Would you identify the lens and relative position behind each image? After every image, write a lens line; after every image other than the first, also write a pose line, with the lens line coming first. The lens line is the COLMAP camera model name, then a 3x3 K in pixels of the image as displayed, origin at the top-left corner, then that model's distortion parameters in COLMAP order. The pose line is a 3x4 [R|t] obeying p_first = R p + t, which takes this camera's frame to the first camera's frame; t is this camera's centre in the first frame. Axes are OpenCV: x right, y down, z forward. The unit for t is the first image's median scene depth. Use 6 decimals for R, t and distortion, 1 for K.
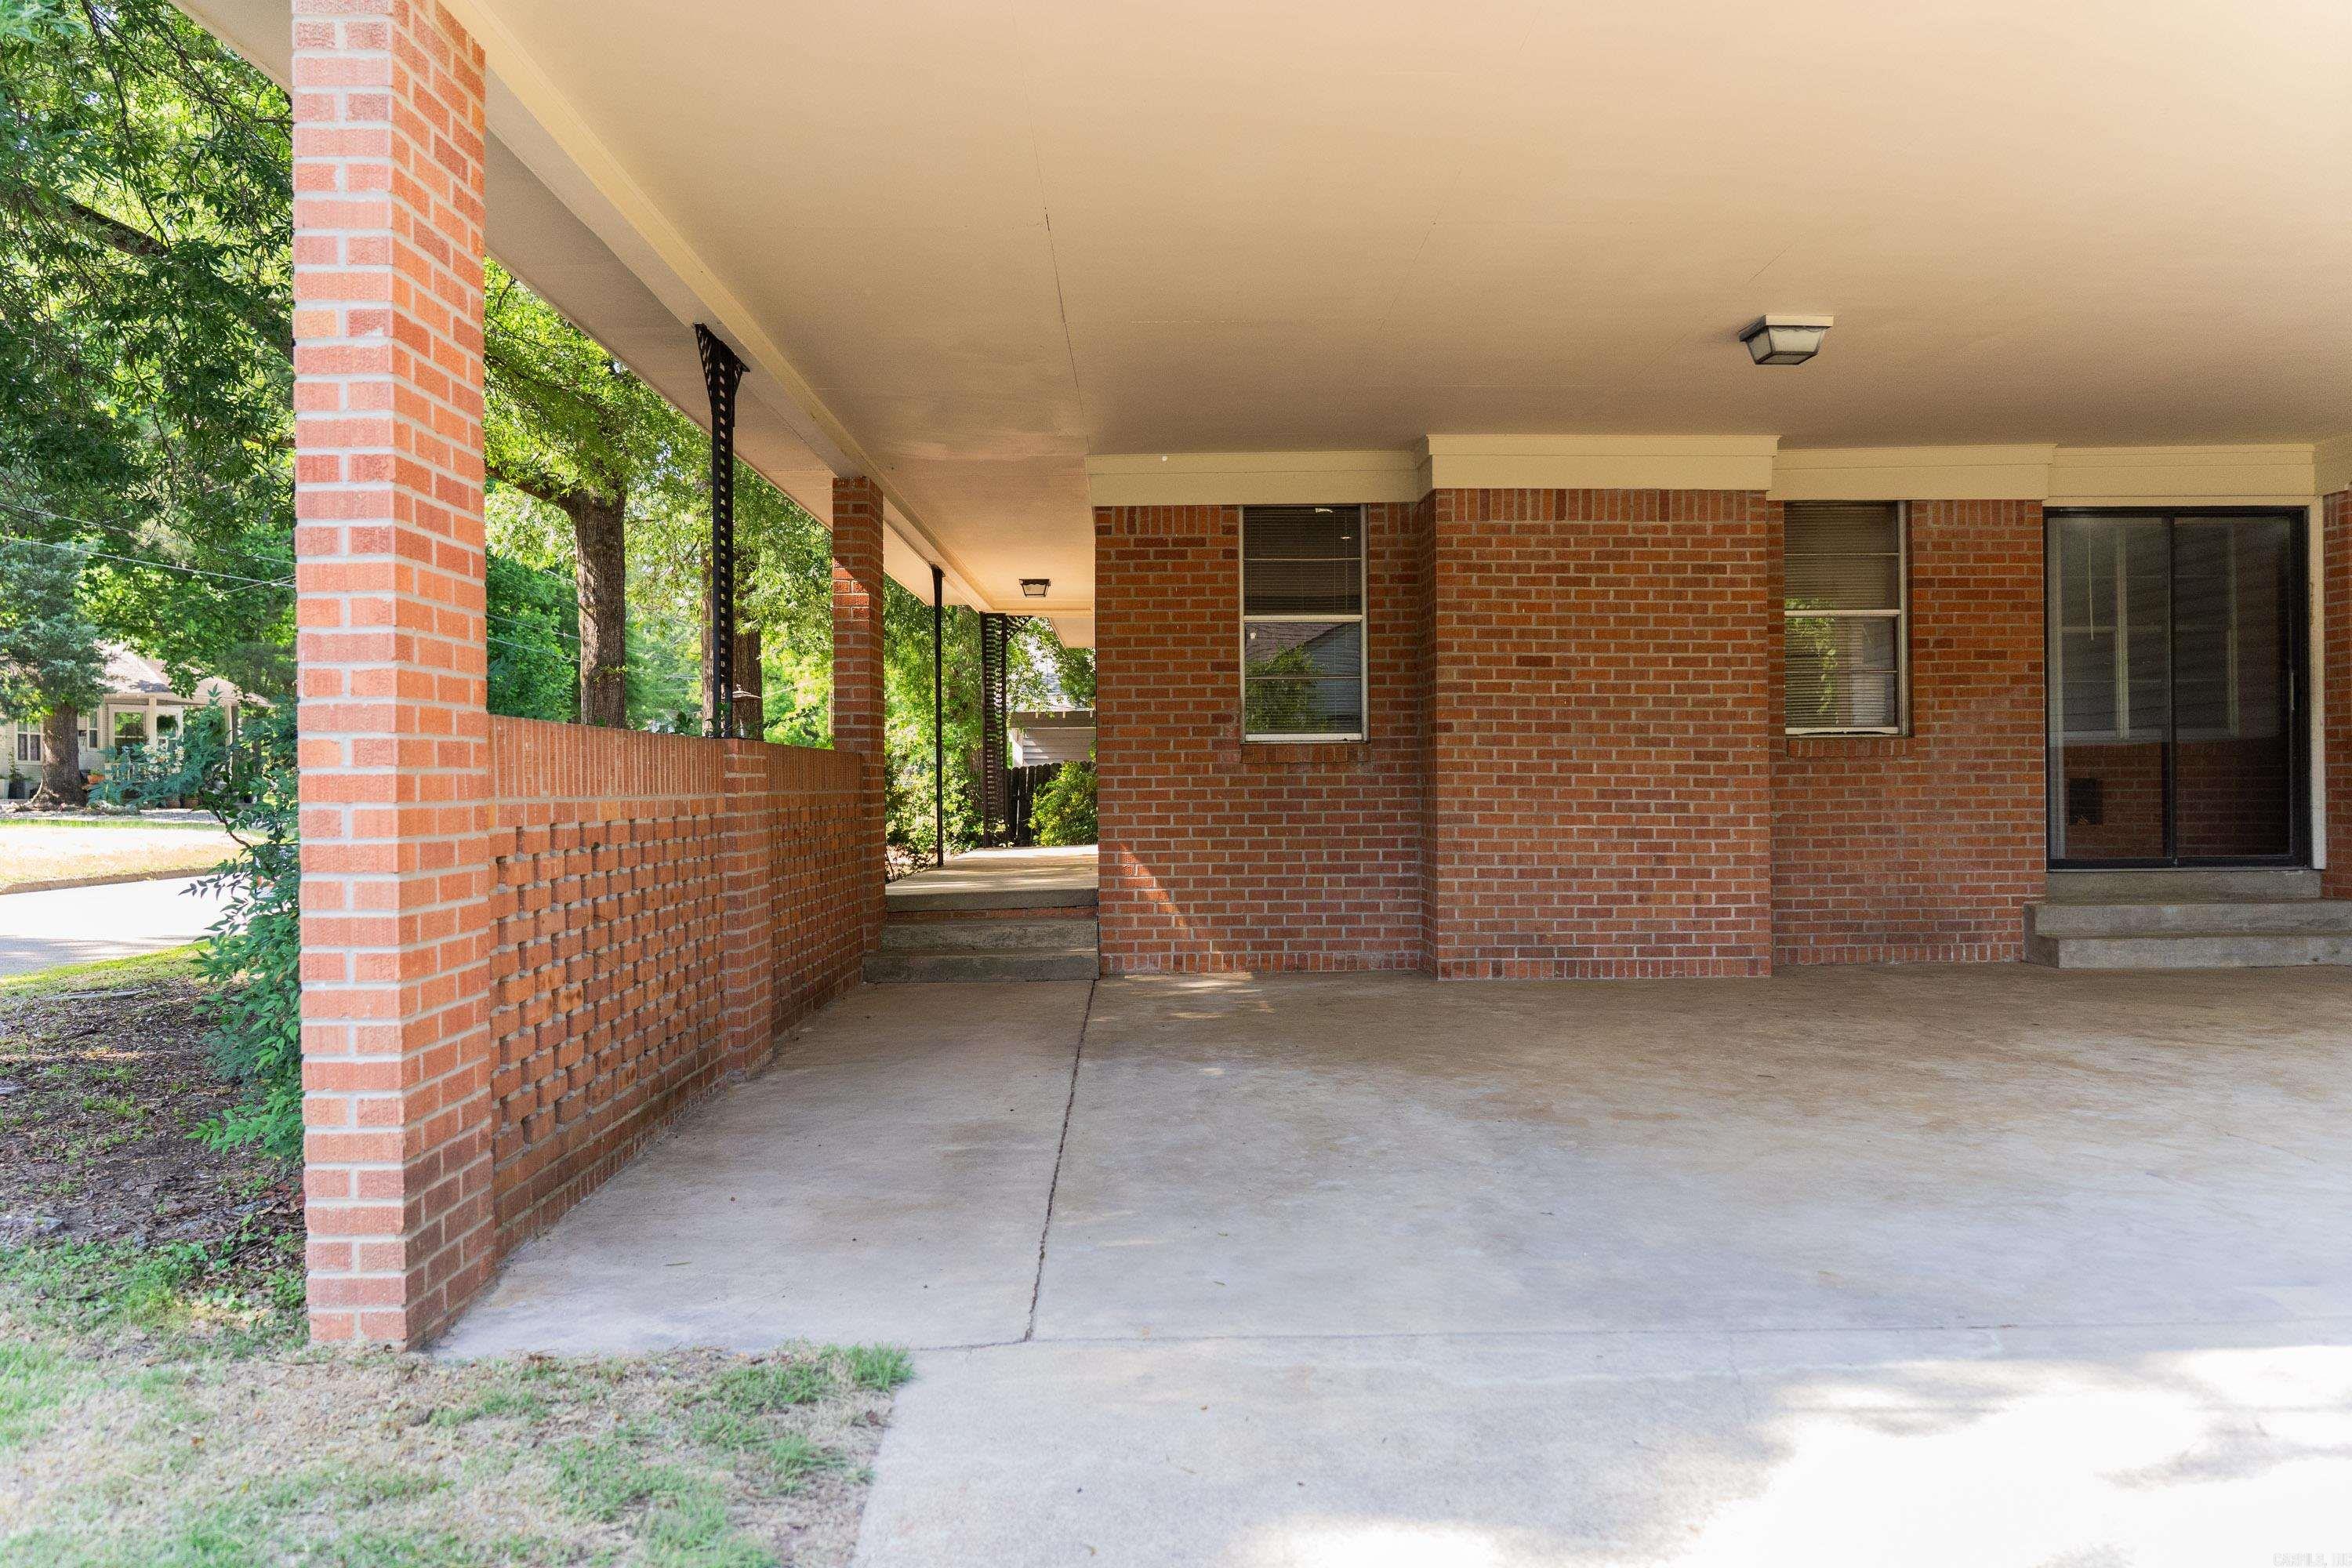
lens RADIAL K [[1846.5, 0, 1176.0], [0, 1846.5, 784.0], [0, 0, 1]] dist [0.002272, 0.003032]
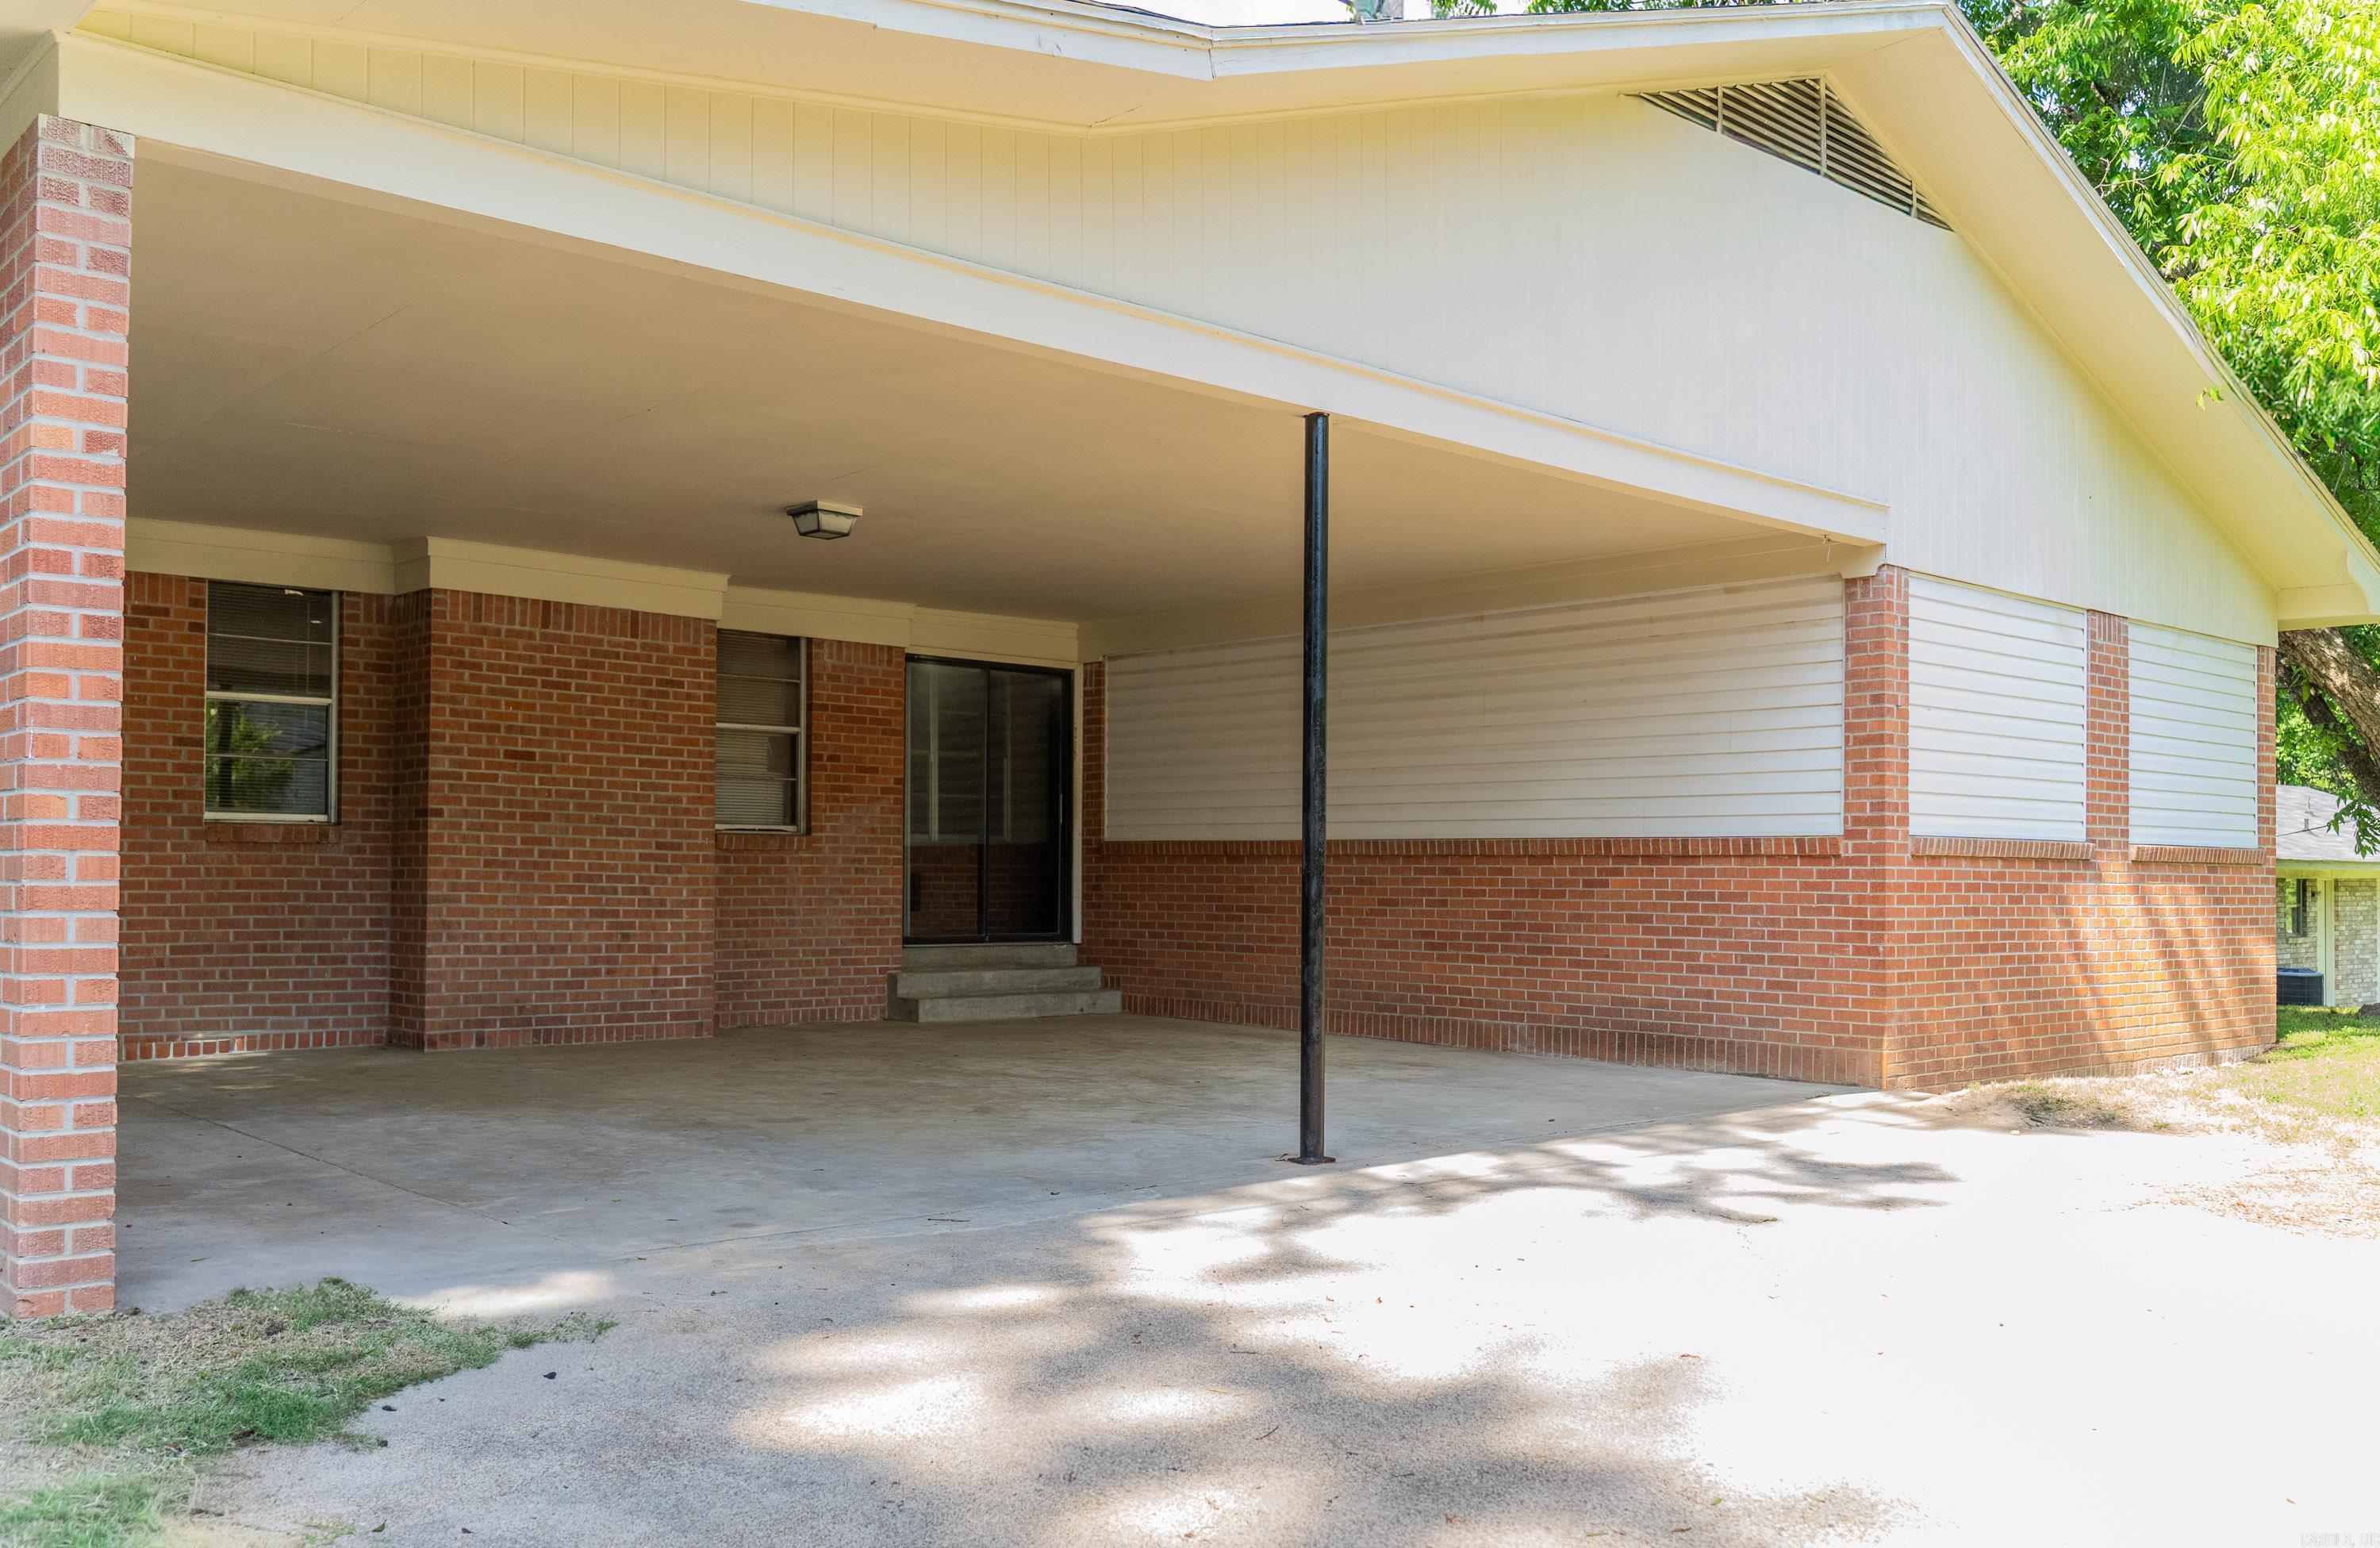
lens RADIAL K [[1950.8, 0, 1191.2], [0, 1950.8, 848.0], [0, 0, 1]] dist [0.002037, 0.002095]
pose [[0.764974, 0.025297, 0.643565, -0.242693], [-0.013657, 0.999641, -0.023060, 0.009536], [-0.643917, 0.008851, 0.765044, -0.137012]]
